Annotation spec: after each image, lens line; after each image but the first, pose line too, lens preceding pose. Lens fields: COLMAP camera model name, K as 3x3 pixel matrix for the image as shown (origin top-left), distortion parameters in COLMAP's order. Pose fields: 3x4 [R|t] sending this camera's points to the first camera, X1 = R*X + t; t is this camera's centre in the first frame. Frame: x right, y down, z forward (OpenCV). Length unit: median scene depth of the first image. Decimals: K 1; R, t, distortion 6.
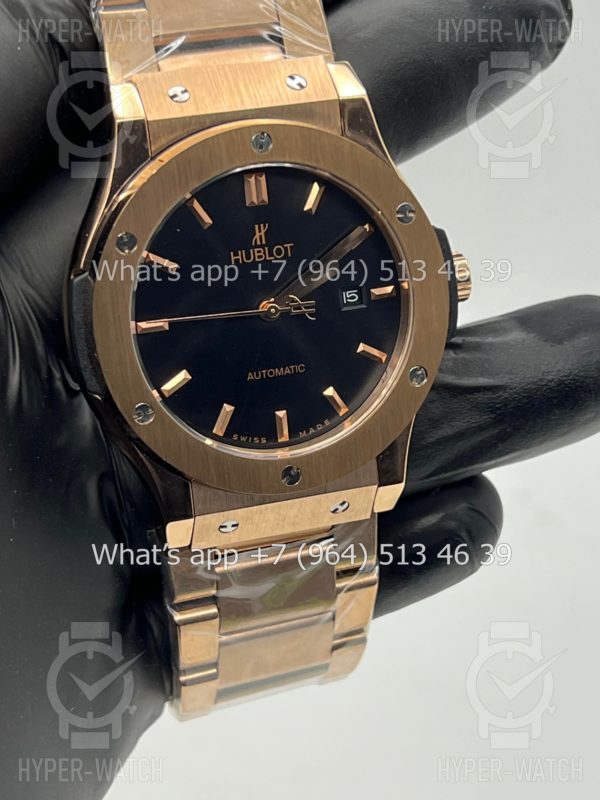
lens RADIAL K [[1768.5, 0, 280.6], [0, 1768.5, 418.9], [0, 0, 1]] dist [0.223839, 0.000000]
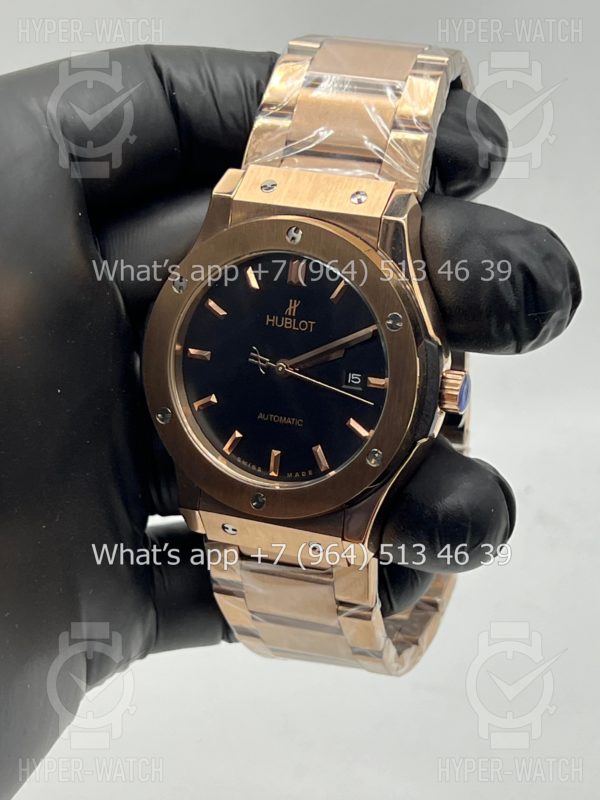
lens RADIAL K [[1768.5, 0, 304.3], [0, 1768.5, 398.9], [0, 0, 1]] dist [0.223839, 0.000000]
pose [[0.740813, 0.274799, -0.612929, 0.758086], [-0.305055, 0.950598, 0.057486, -0.115513], [0.598446, 0.144390, 0.788044, 0.041012]]
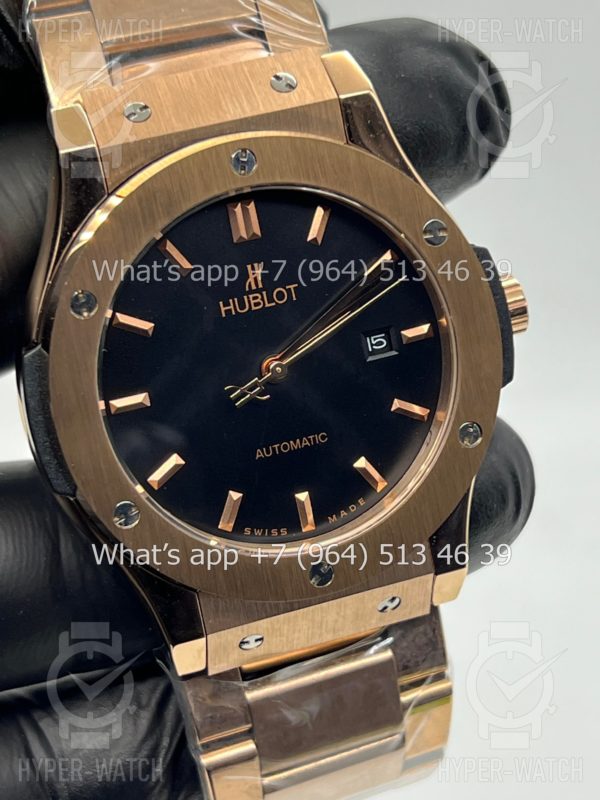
lens RADIAL K [[1768.5, 0, 296.7], [0, 1768.5, 403.1], [0, 0, 1]] dist [0.223839, 0.000000]
pose [[0.994945, -0.089465, -0.045622, 0.037933], [0.088445, 0.995794, -0.023903, -0.026132], [0.047569, 0.019747, 0.998673, 0.203721]]
